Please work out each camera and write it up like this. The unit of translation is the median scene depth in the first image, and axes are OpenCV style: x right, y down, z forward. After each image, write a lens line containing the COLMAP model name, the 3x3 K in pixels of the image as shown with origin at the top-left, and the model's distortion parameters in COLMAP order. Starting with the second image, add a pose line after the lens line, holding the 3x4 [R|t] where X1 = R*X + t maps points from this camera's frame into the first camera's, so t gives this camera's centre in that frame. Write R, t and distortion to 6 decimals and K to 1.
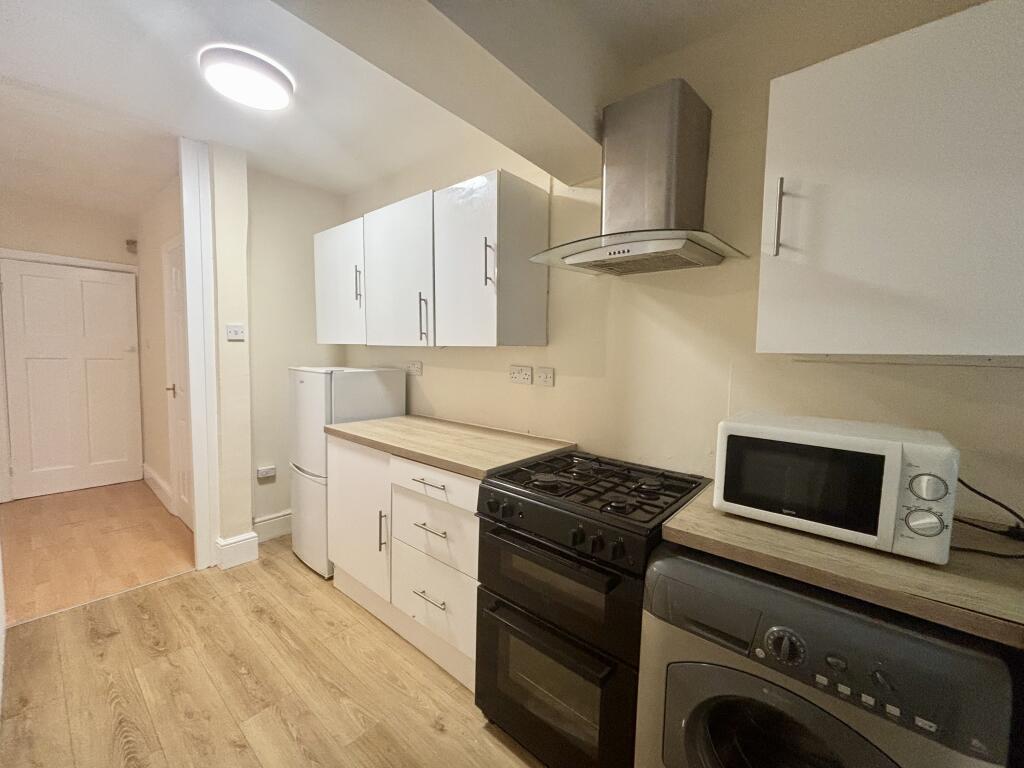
lens RADIAL K [[412.4, 0, 514.3], [0, 412.4, 388.1], [0, 0, 1]] dist [0.000767, 0.000824]
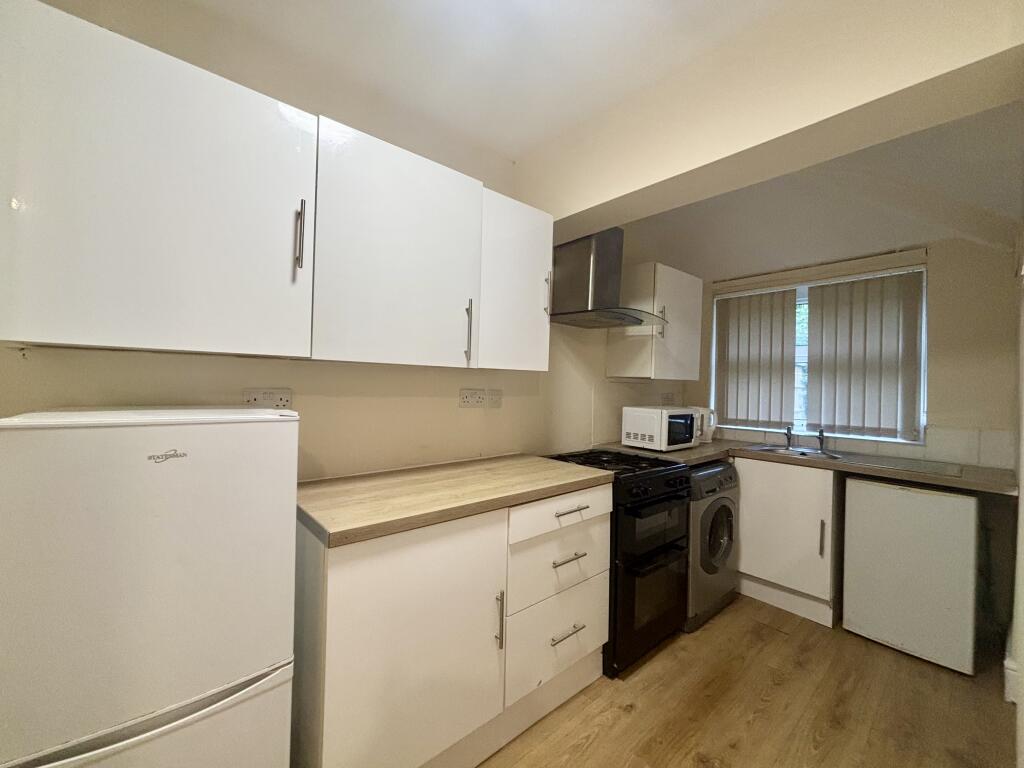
lens RADIAL K [[412.4, 0, 513.7], [0, 412.4, 377.7], [0, 0, 1]] dist [0.000767, 0.000824]
pose [[0.146575, -0.005003, 0.989187, -1.206931], [0.057520, 0.998338, -0.003474, -0.092792], [-0.987526, 0.057408, 0.146619, 0.977810]]
